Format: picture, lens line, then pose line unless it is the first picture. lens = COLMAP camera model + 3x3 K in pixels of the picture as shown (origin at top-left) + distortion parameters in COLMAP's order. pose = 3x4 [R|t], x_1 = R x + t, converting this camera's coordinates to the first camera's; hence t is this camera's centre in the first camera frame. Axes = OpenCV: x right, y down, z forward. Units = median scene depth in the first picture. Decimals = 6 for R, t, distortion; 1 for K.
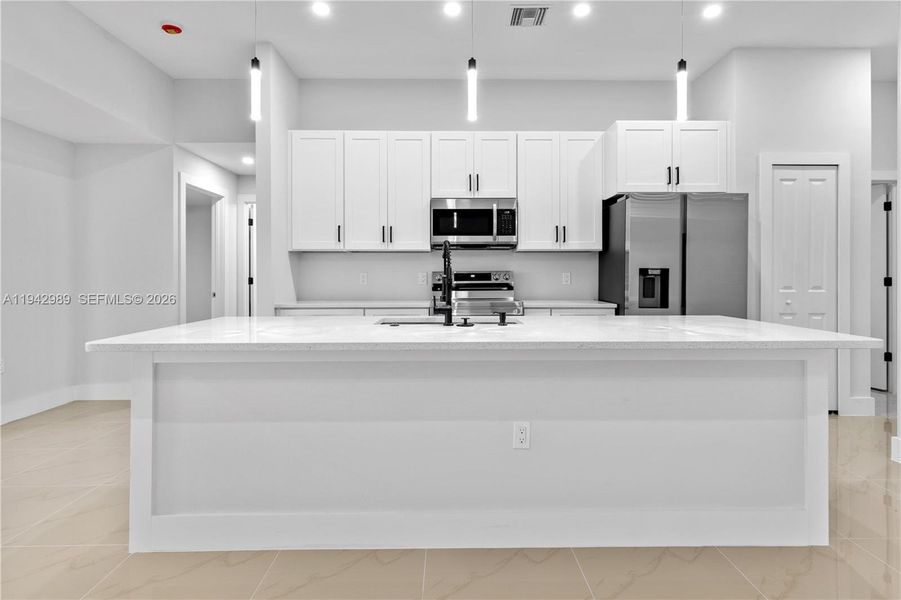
lens RADIAL K [[405.8, 0, 482.0], [0, 405.8, 277.2], [0, 0, 1]] dist [-0.000264, -0.000826]
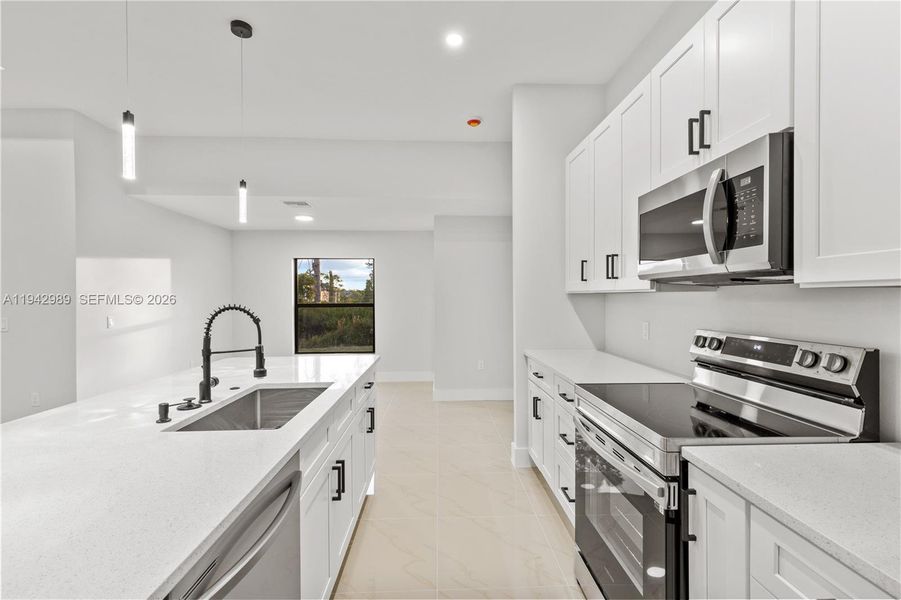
lens RADIAL K [[405.8, 0, 445.8], [0, 405.8, 298.0], [0, 0, 1]] dist [-0.000264, -0.000826]
pose [[0.013241, 0.004891, -0.999900, 0.417753], [-0.000693, 0.999988, 0.004883, -0.059992], [0.999912, 0.000628, 0.013244, 0.739029]]
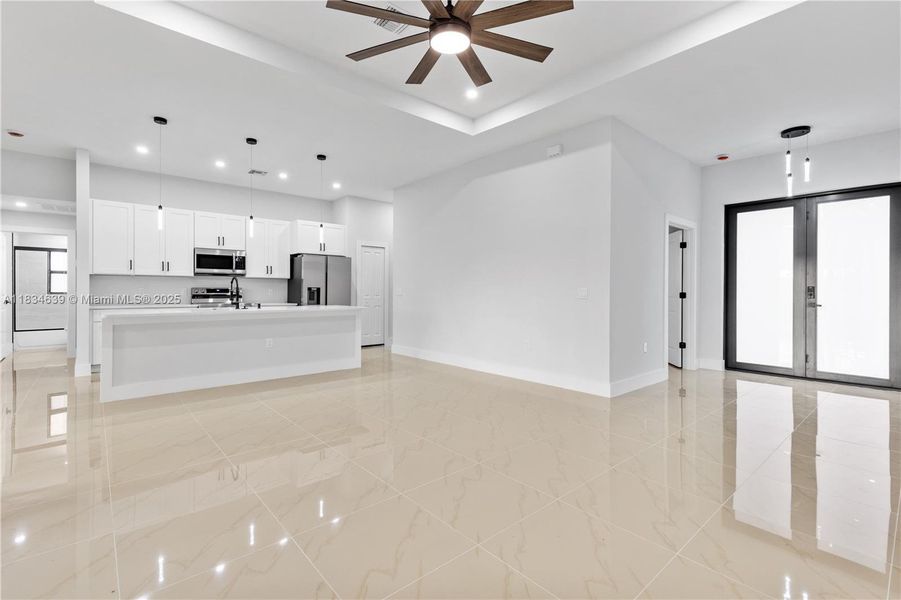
lens RADIAL K [[405.8, 0, 449.5], [0, 405.8, 296.4], [0, 0, 1]] dist [-0.000264, -0.000826]
pose [[0.766438, -0.005261, 0.642297, -0.425181], [-0.002968, 0.999927, 0.011732, -0.000098], [-0.642312, -0.010898, 0.766366, -1.149984]]
